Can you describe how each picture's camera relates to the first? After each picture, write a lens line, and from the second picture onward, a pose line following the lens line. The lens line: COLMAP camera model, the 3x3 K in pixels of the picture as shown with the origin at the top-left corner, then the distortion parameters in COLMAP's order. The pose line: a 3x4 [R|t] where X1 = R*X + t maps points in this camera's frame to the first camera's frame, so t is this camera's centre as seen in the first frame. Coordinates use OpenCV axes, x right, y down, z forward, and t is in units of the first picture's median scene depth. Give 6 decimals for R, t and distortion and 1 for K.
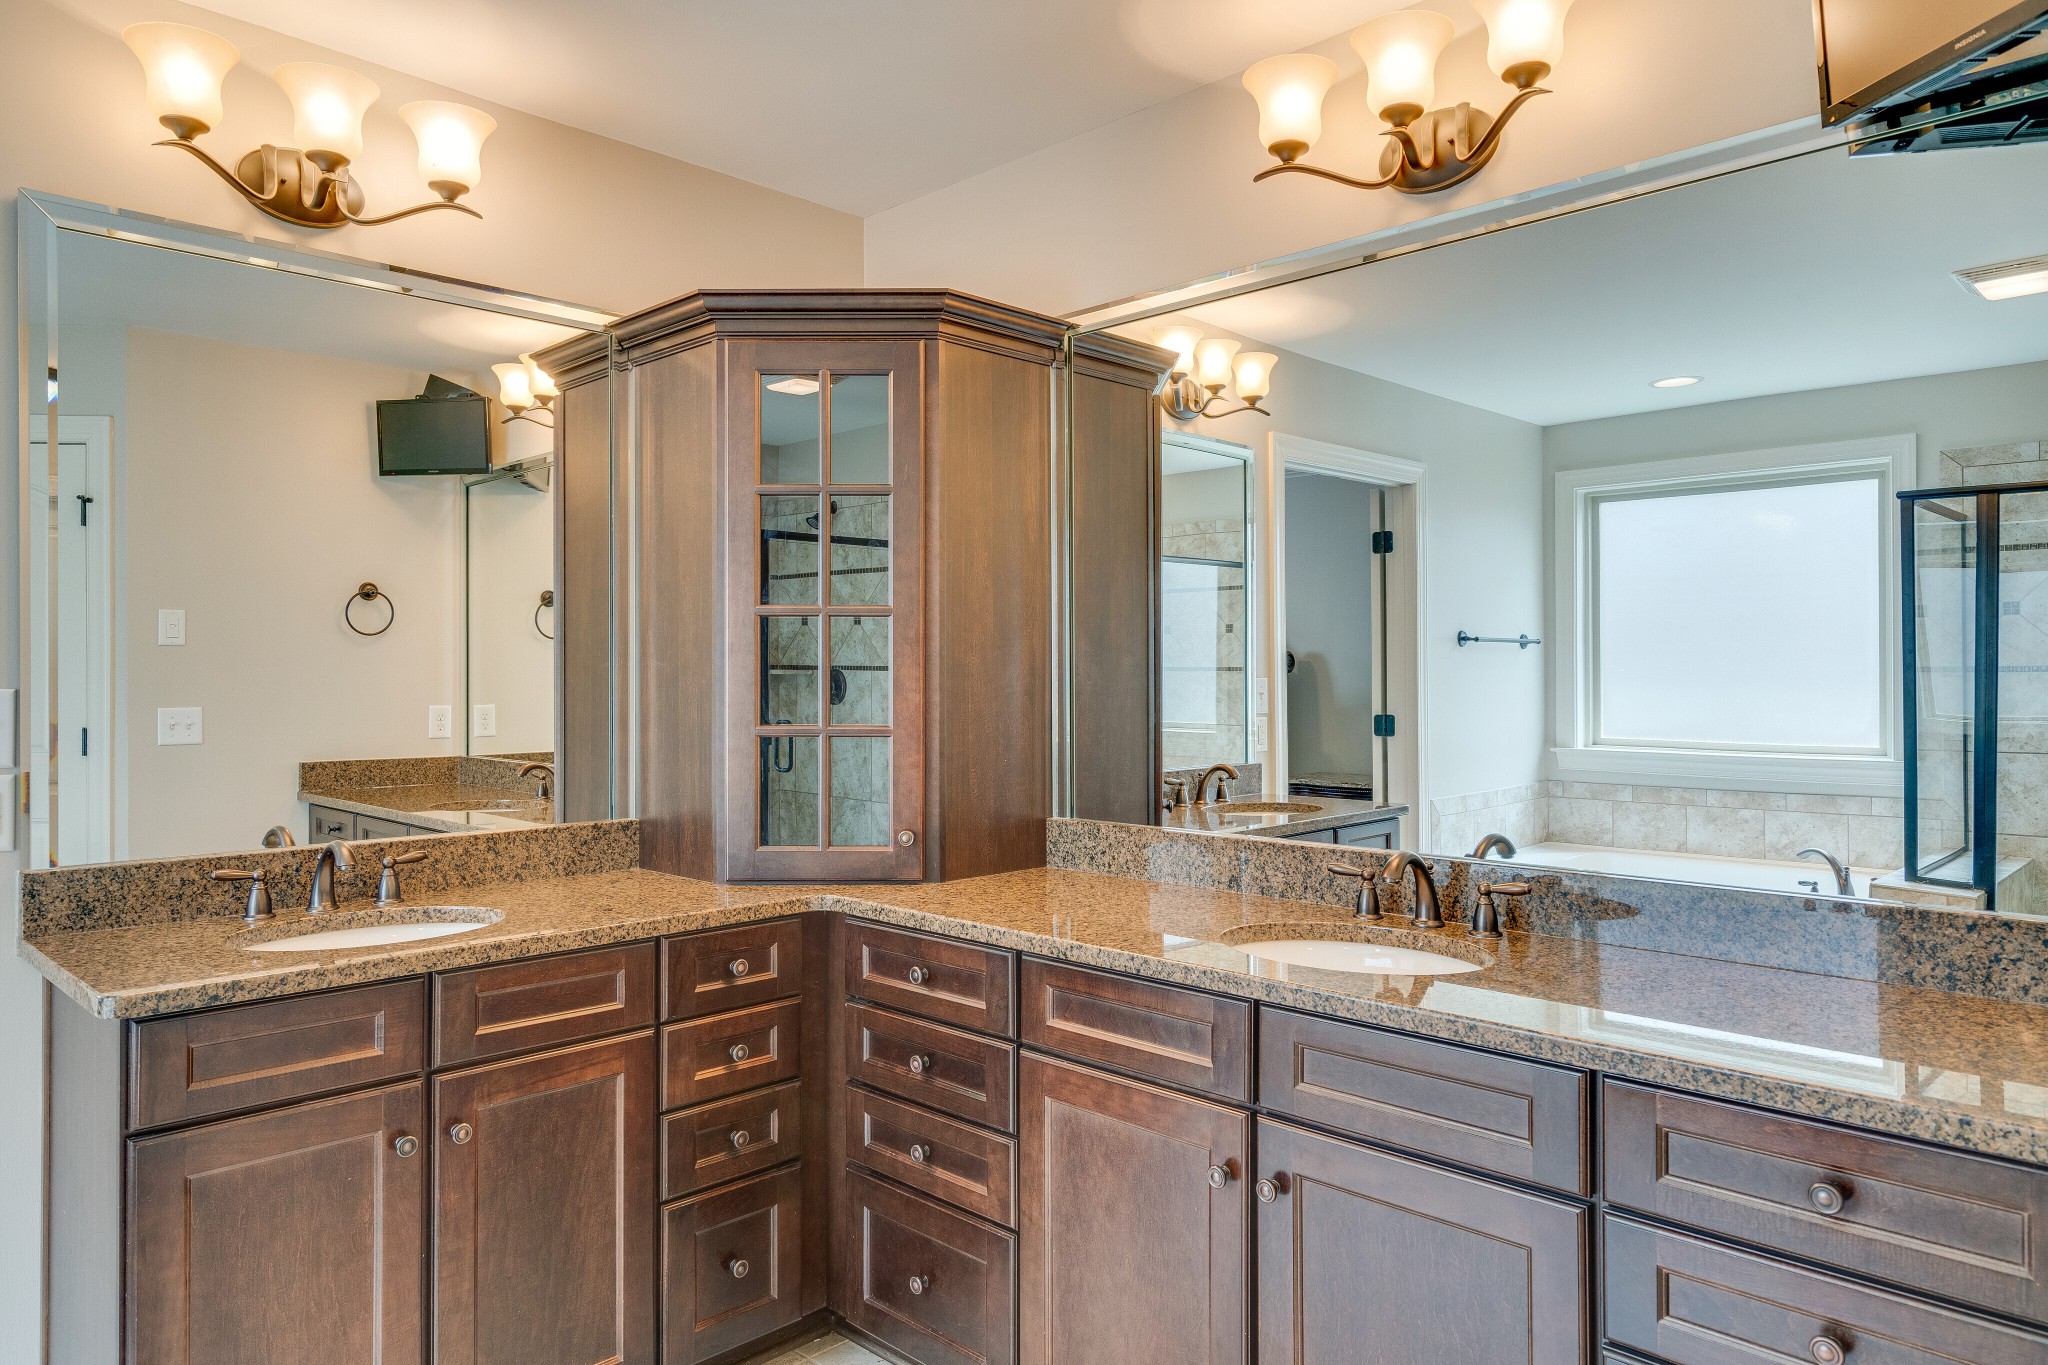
lens RADIAL K [[1312.3, 0, 1026.2], [0, 1312.3, 662.4], [0, 0, 1]] dist [0.007562, -0.001797]
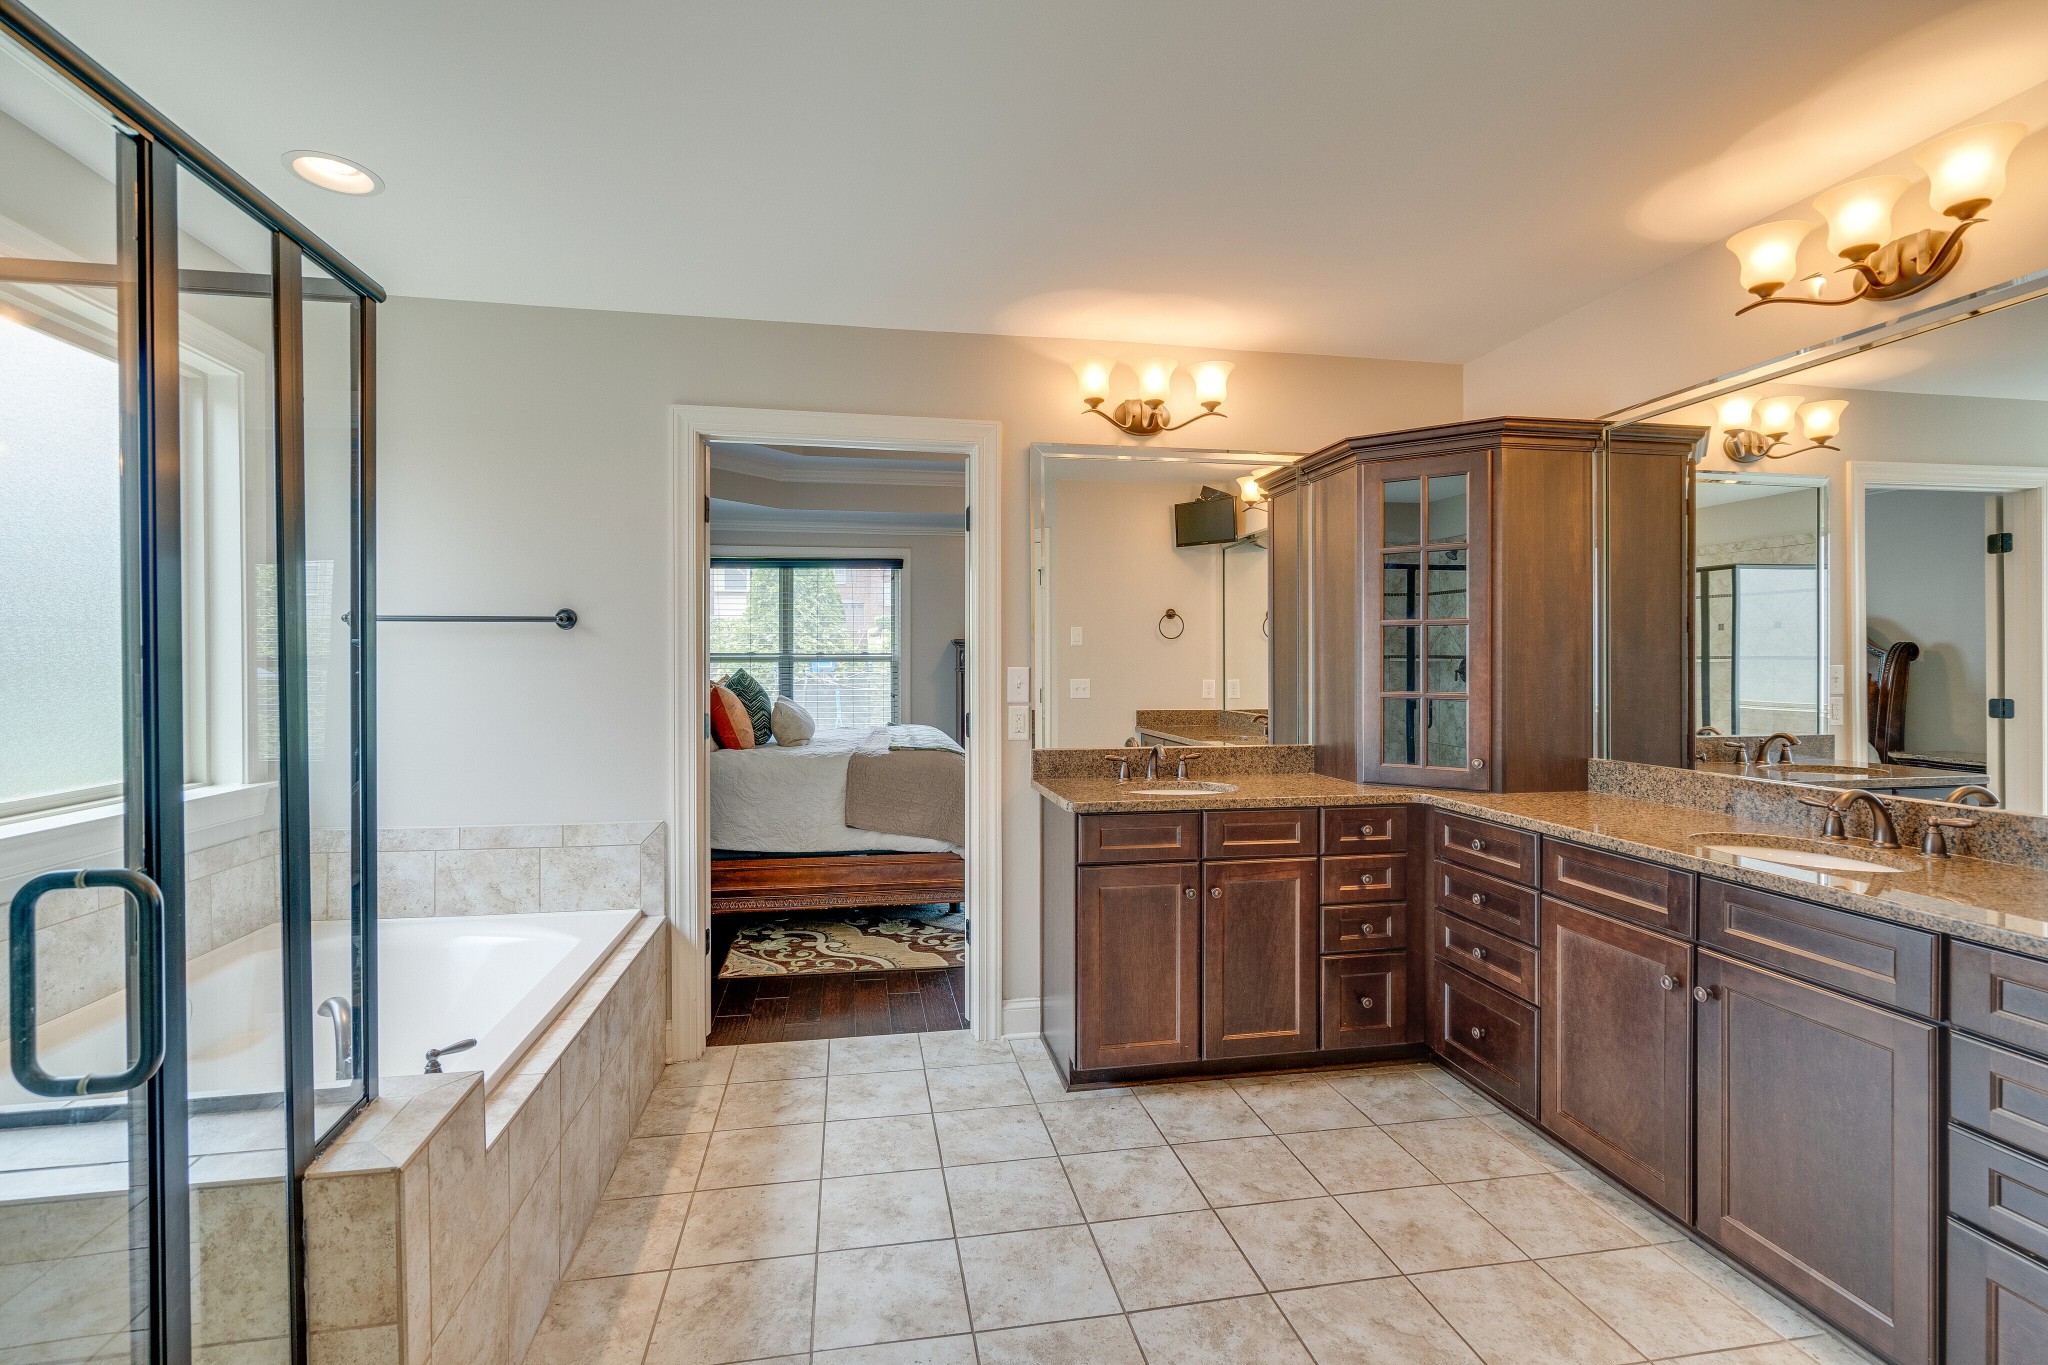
lens RADIAL K [[947.6, 0, 1018.7], [0, 947.6, 665.0], [0, 0, 1]] dist [0.000312, 0.001129]
pose [[0.813888, 0.003544, -0.581012, 0.133404], [0.003167, 0.999939, 0.010536, -0.000113], [0.581014, -0.010415, 0.813827, -0.282436]]
